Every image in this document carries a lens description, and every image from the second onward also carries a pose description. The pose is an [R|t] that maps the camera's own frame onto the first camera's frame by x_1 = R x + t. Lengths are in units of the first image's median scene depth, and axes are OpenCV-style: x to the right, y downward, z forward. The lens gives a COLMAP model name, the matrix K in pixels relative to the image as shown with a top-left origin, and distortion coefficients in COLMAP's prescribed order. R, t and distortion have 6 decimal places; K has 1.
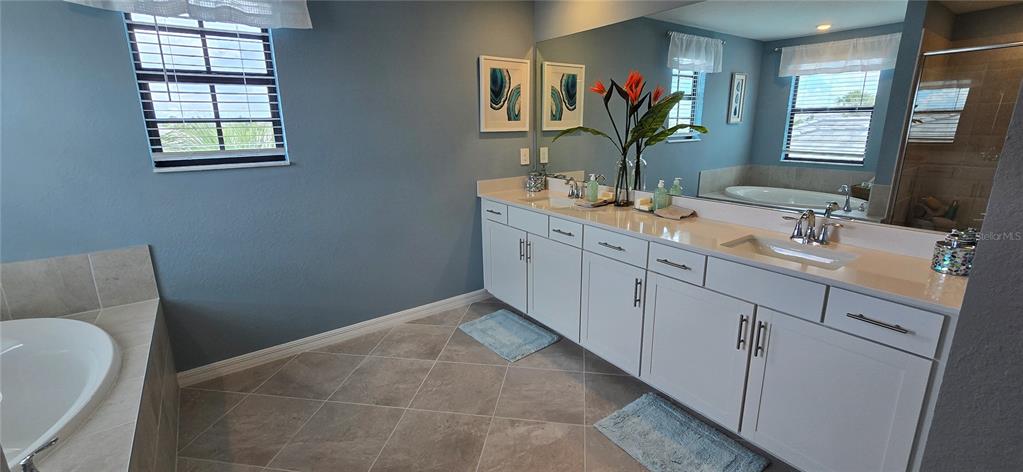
lens RADIAL K [[420.5, 0, 512.6], [0, 420.5, 230.1], [0, 0, 1]] dist [-0.003017, 0.000790]
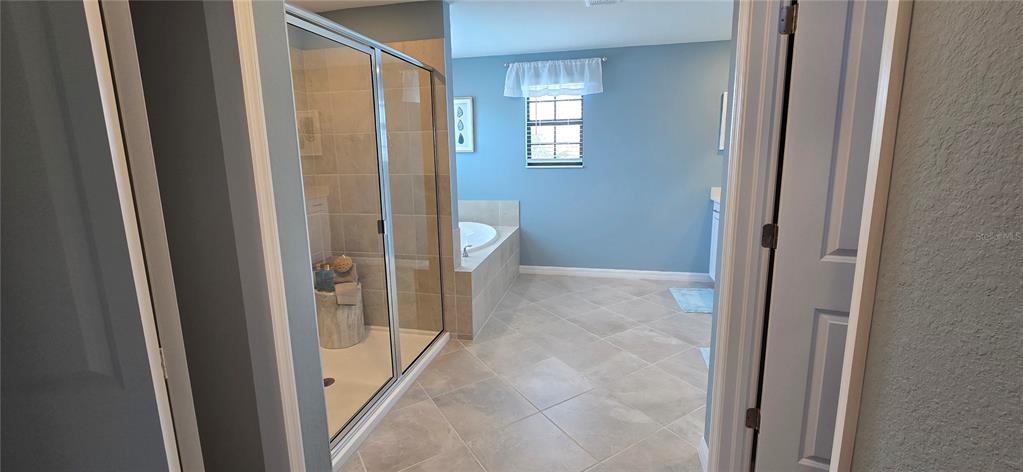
lens RADIAL K [[420.5, 0, 513.6], [0, 420.5, 231.6], [0, 0, 1]] dist [-0.003017, 0.000790]
pose [[0.664442, 0.145592, -0.733021, 0.683552], [-0.175150, 0.983859, 0.036650, 0.109523], [0.726526, 0.104037, 0.679218, -0.448858]]
